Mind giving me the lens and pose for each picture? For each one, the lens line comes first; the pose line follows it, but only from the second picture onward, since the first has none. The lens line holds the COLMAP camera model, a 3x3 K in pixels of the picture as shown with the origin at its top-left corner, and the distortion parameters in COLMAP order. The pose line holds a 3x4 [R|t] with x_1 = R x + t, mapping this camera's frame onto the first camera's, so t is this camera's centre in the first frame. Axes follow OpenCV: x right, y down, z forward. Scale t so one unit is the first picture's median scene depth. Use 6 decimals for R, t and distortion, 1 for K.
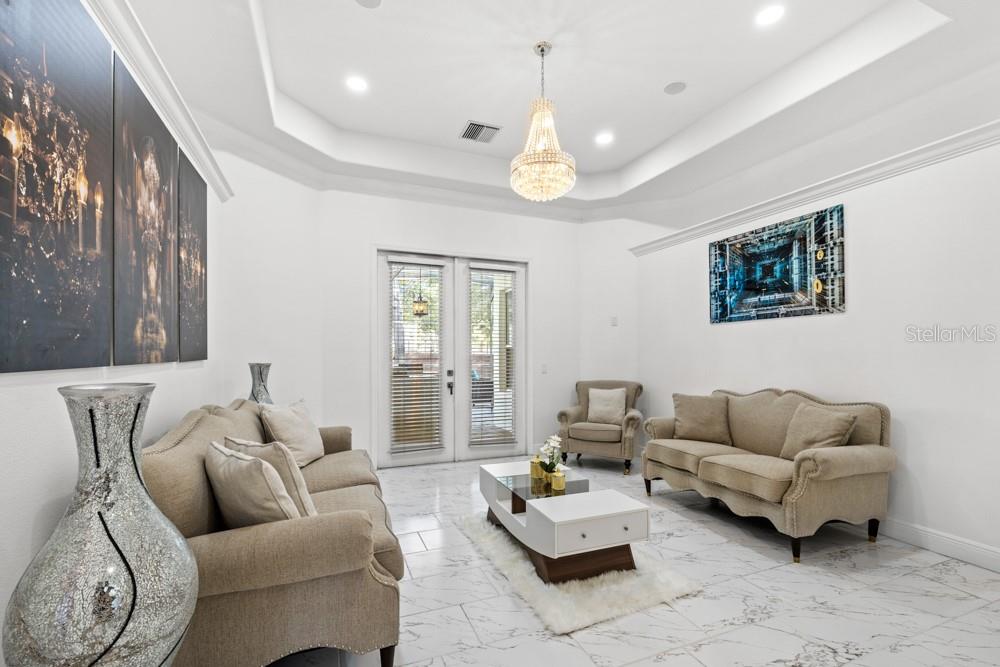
lens RADIAL K [[436.0, 0, 500.2], [0, 436.0, 341.6], [0, 0, 1]] dist [0.000955, 0.000574]
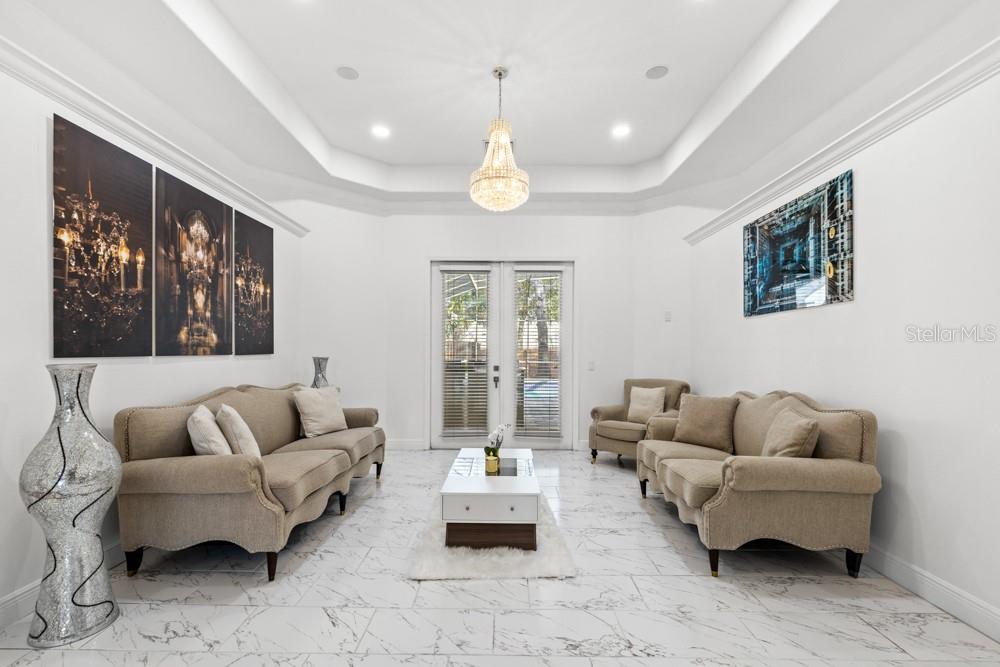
lens RADIAL K [[436.0, 0, 489.0], [0, 436.0, 339.3], [0, 0, 1]] dist [0.000955, 0.000574]
pose [[0.923652, -0.007961, -0.383151, 0.500806], [0.007903, 0.999967, -0.001727, 0.002341], [0.383152, -0.001433, 0.923684, -0.027856]]
